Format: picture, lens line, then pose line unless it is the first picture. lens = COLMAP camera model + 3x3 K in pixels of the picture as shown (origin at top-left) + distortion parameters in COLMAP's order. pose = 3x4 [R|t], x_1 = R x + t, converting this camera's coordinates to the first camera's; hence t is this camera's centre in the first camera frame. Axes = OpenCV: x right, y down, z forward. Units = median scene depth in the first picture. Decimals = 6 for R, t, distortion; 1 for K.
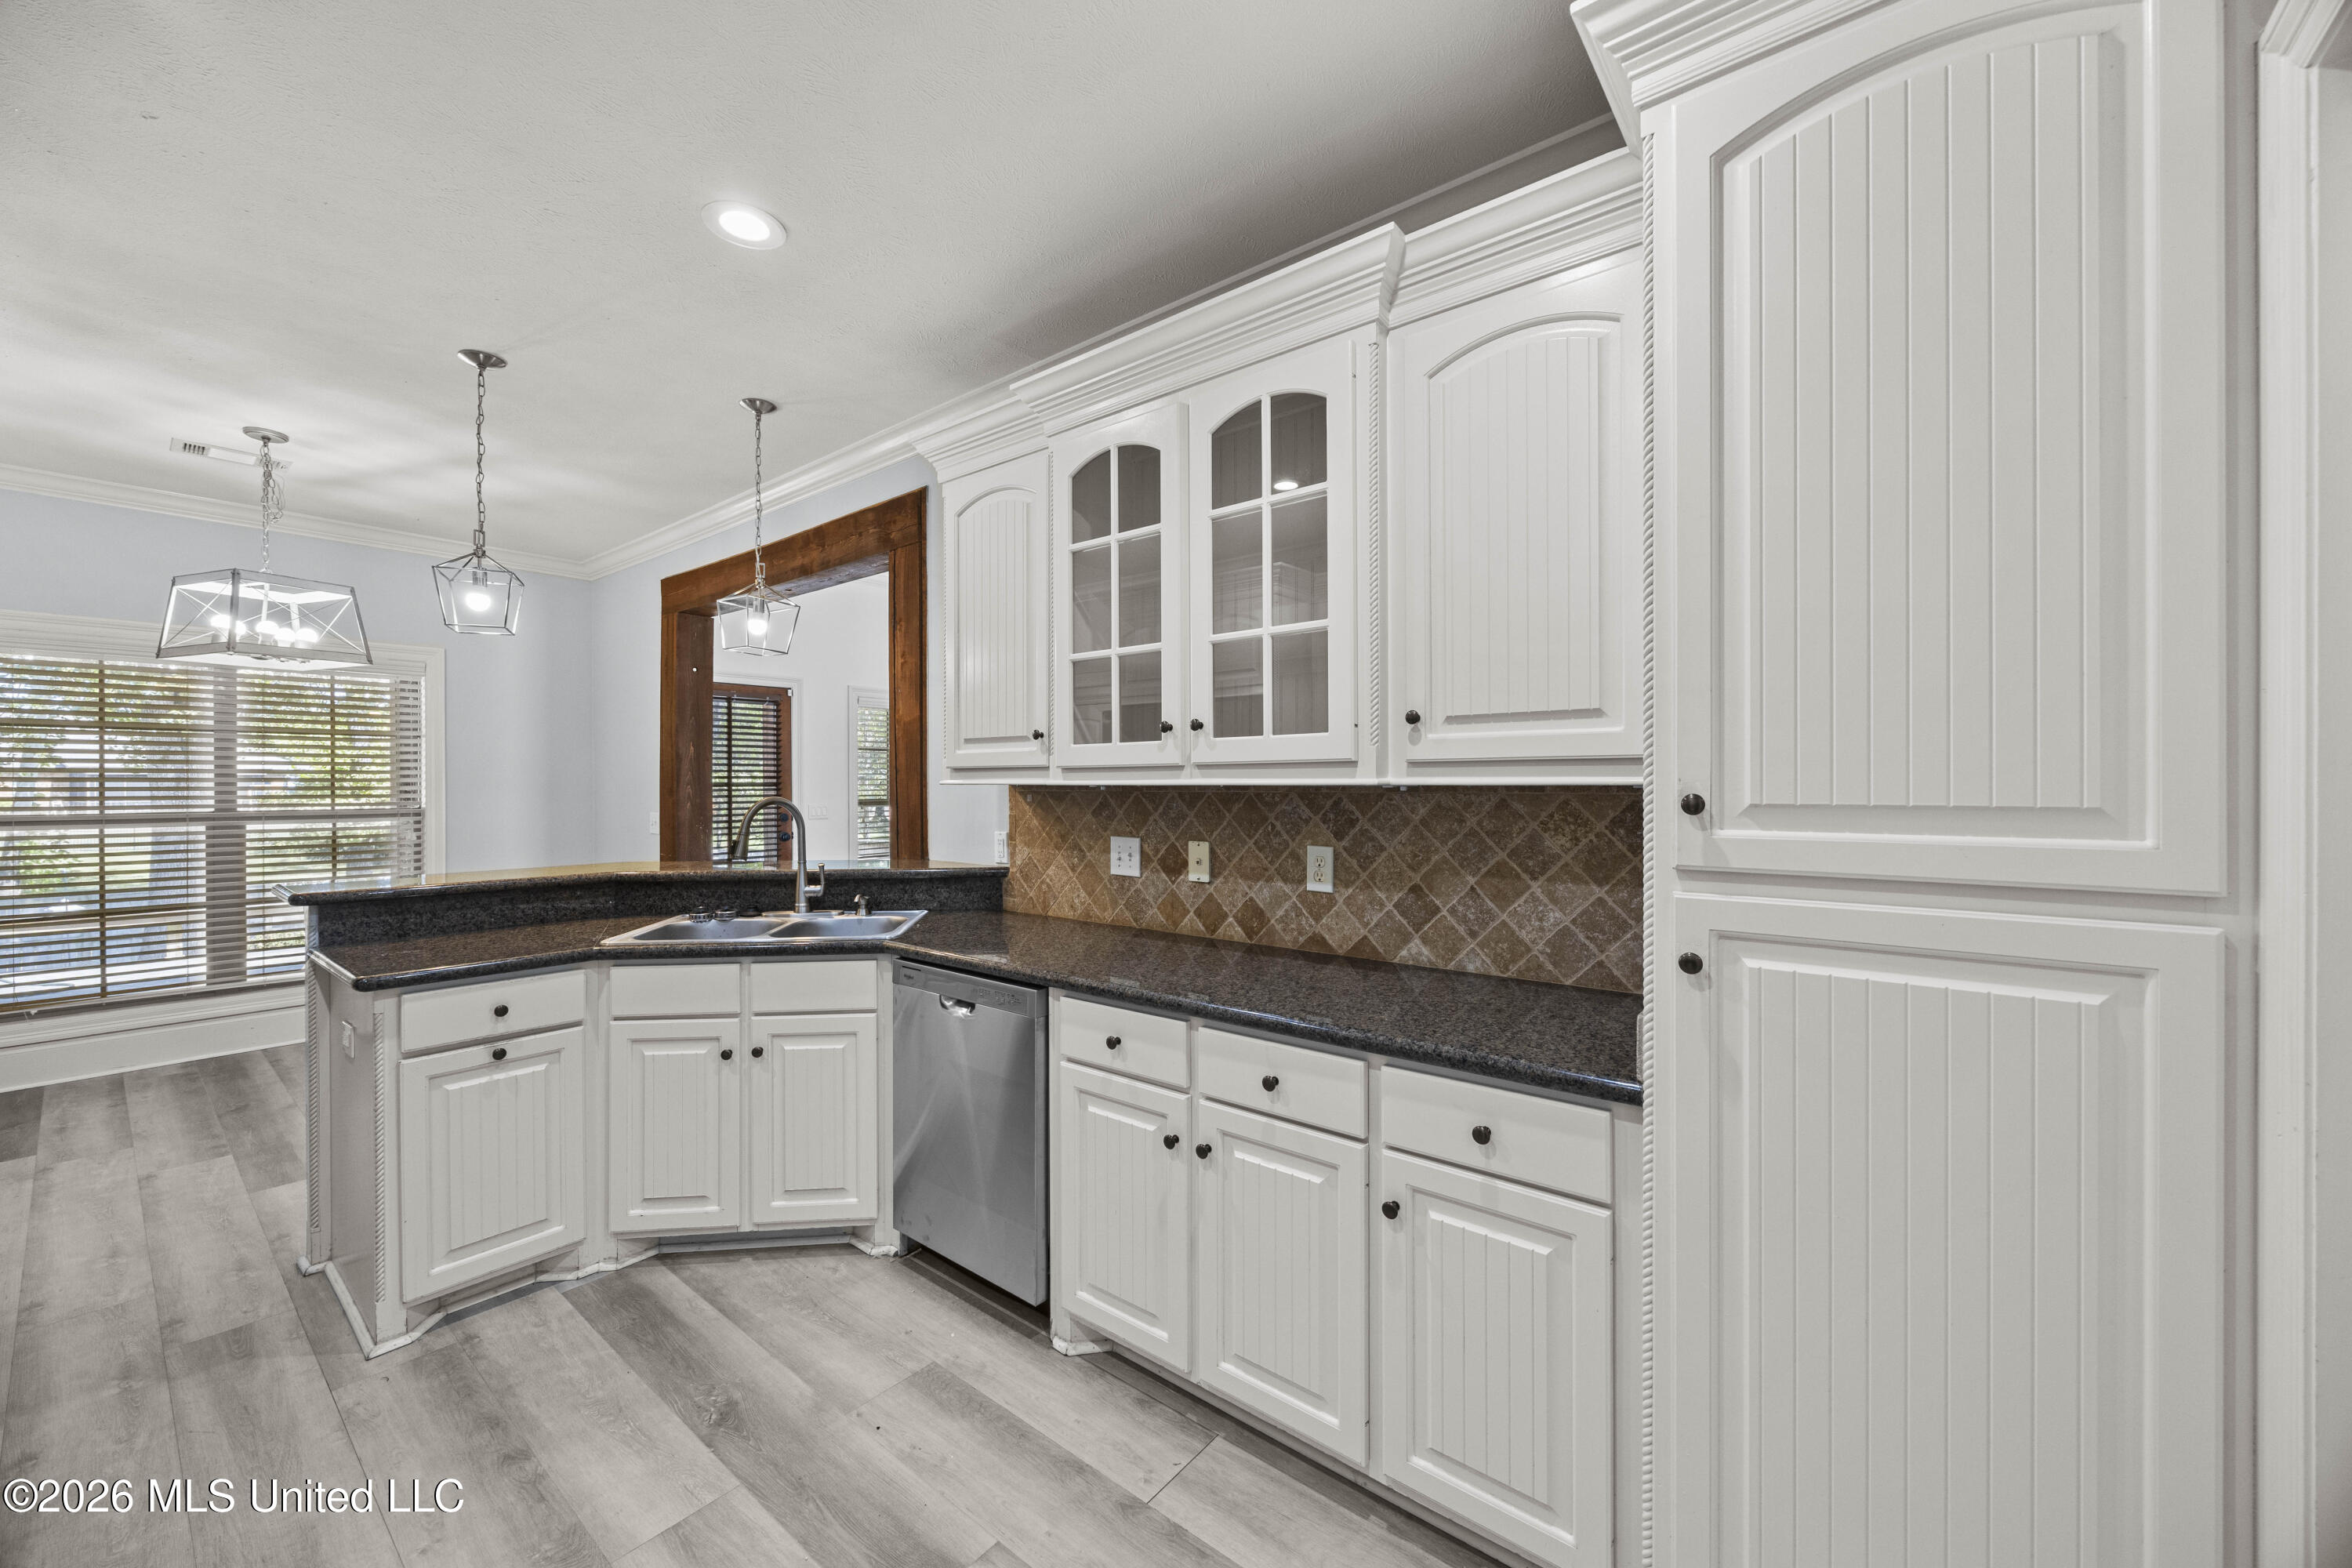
lens RADIAL K [[892.6, 0, 1187.0], [0, 892.6, 783.2], [0, 0, 1]] dist [-0.002980, 0.000027]
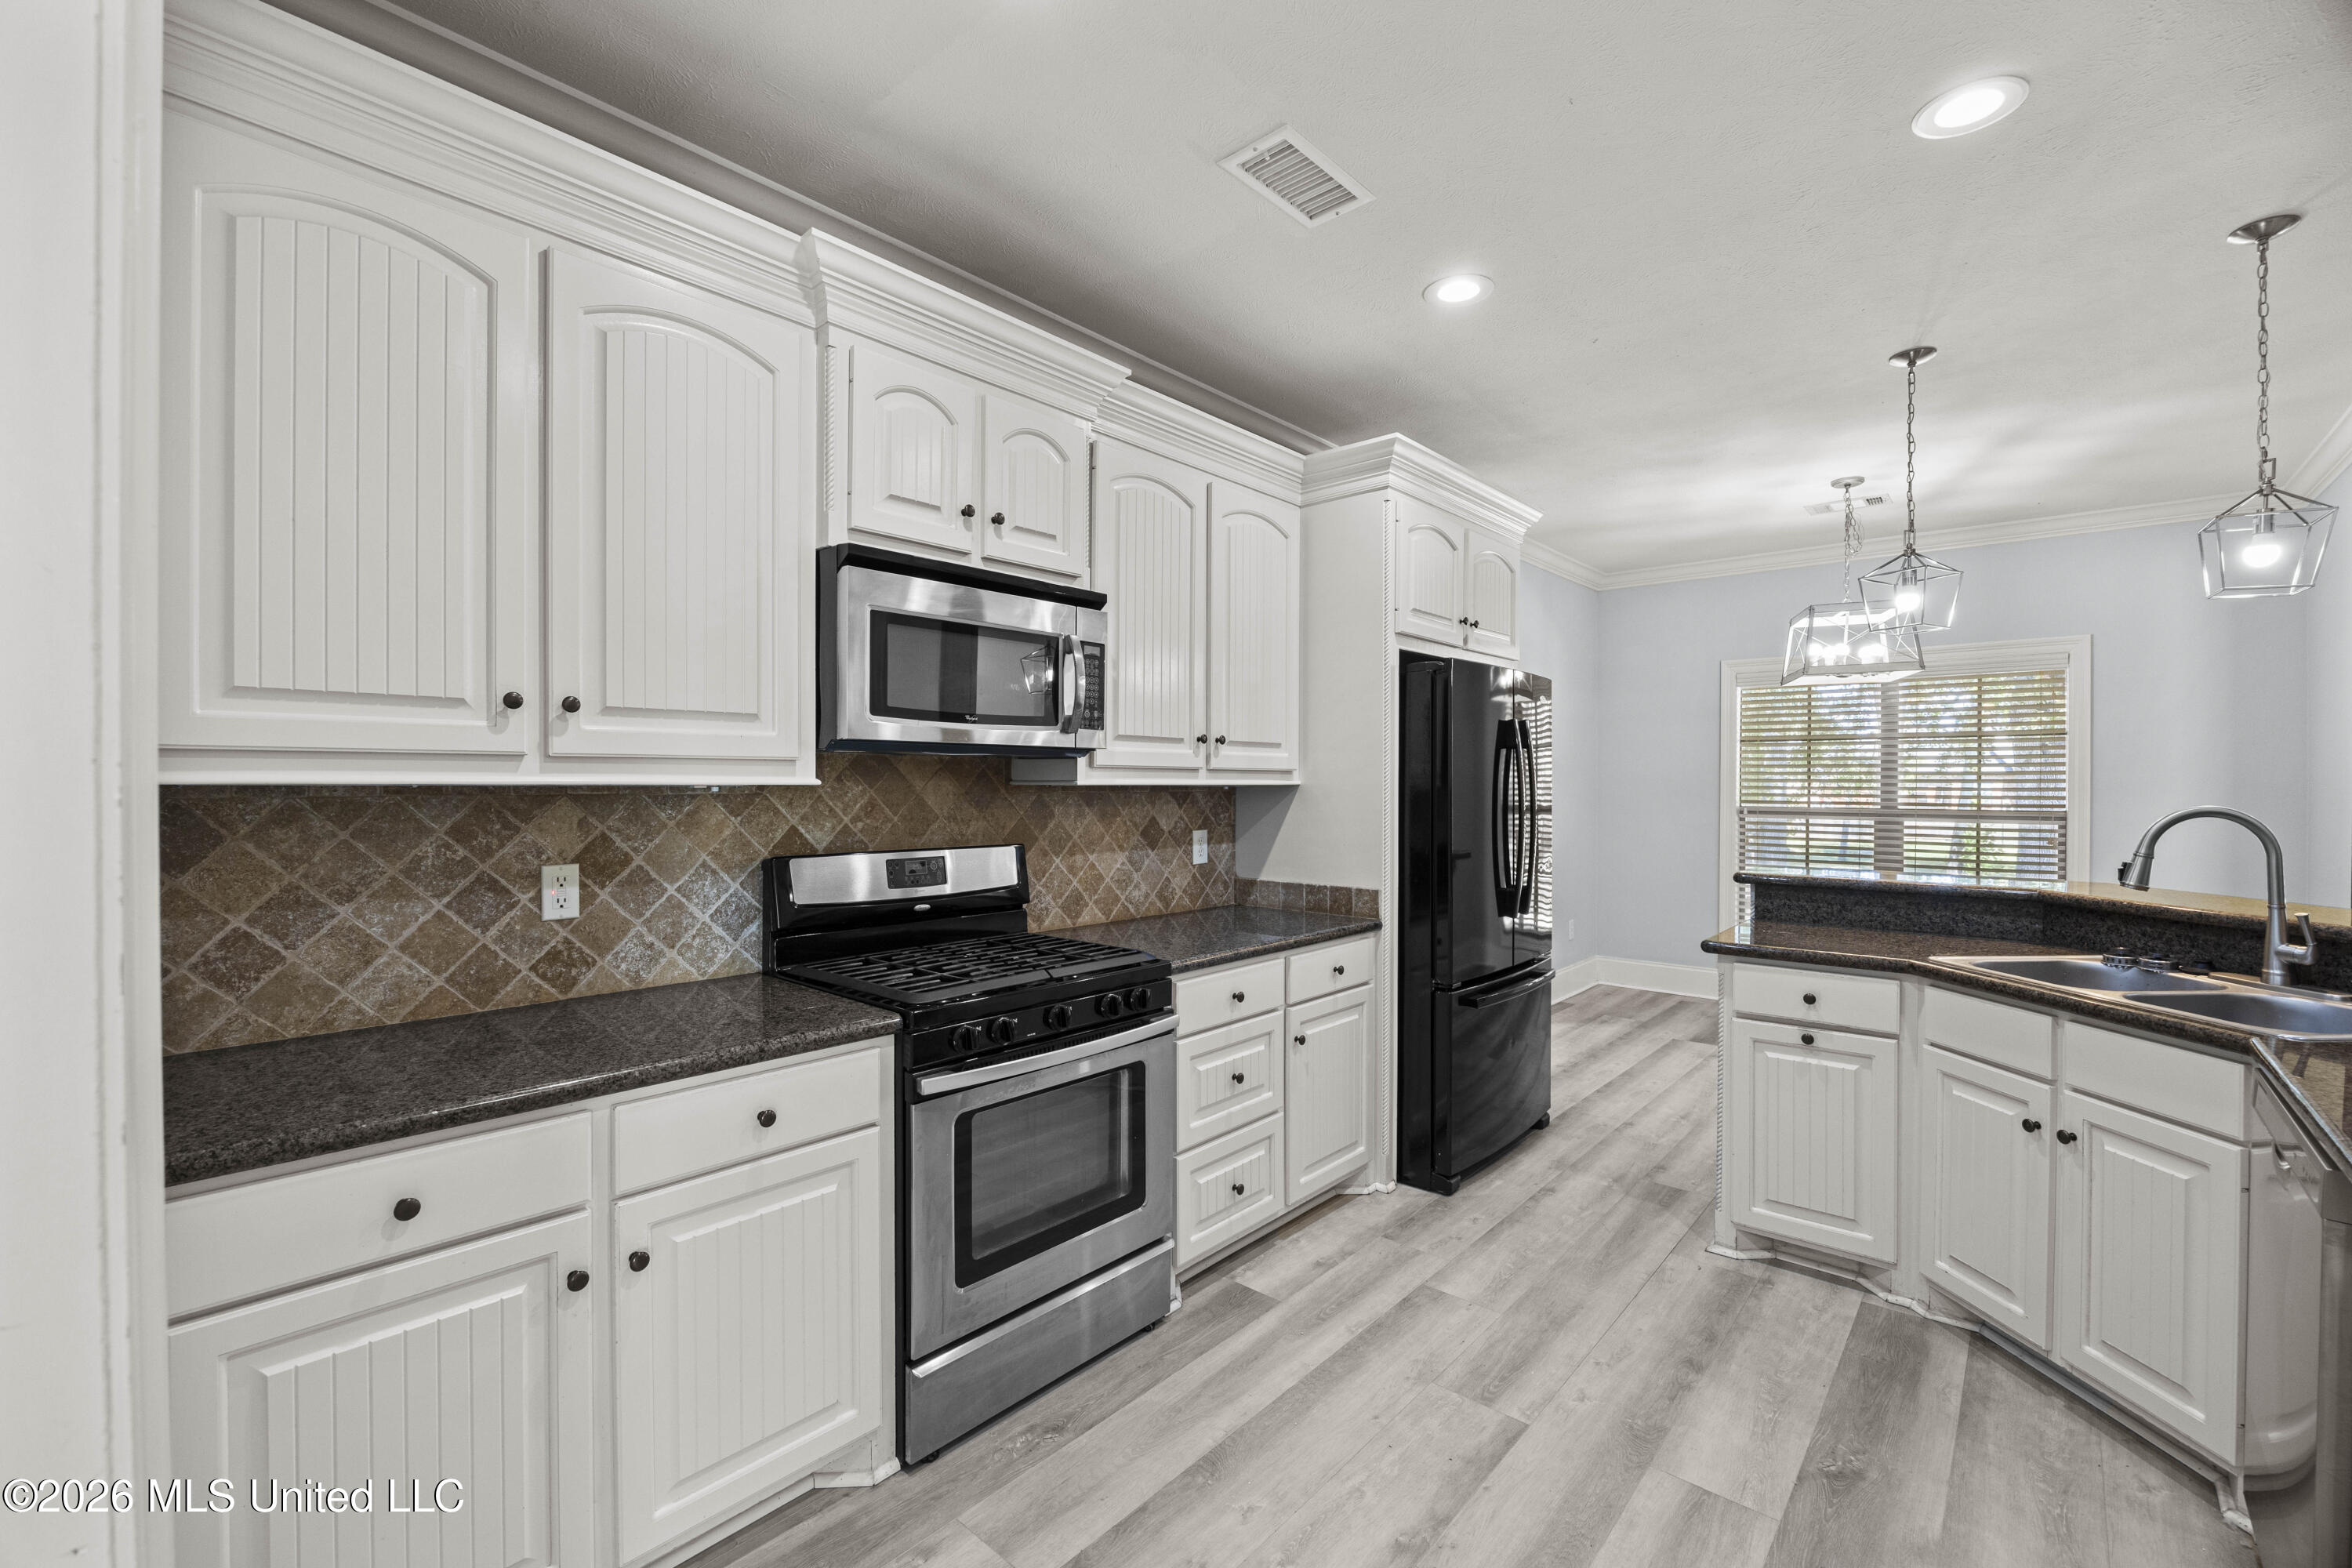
lens RADIAL K [[988.3, 0, 1182.1], [0, 988.3, 785.9], [0, 0, 1]] dist [-0.002449, -0.000122]
pose [[-0.055265, 0.005110, -0.998459, 0.416271], [-0.002272, 0.999984, 0.005243, -0.002612], [0.998469, 0.002558, -0.055252, 0.297907]]
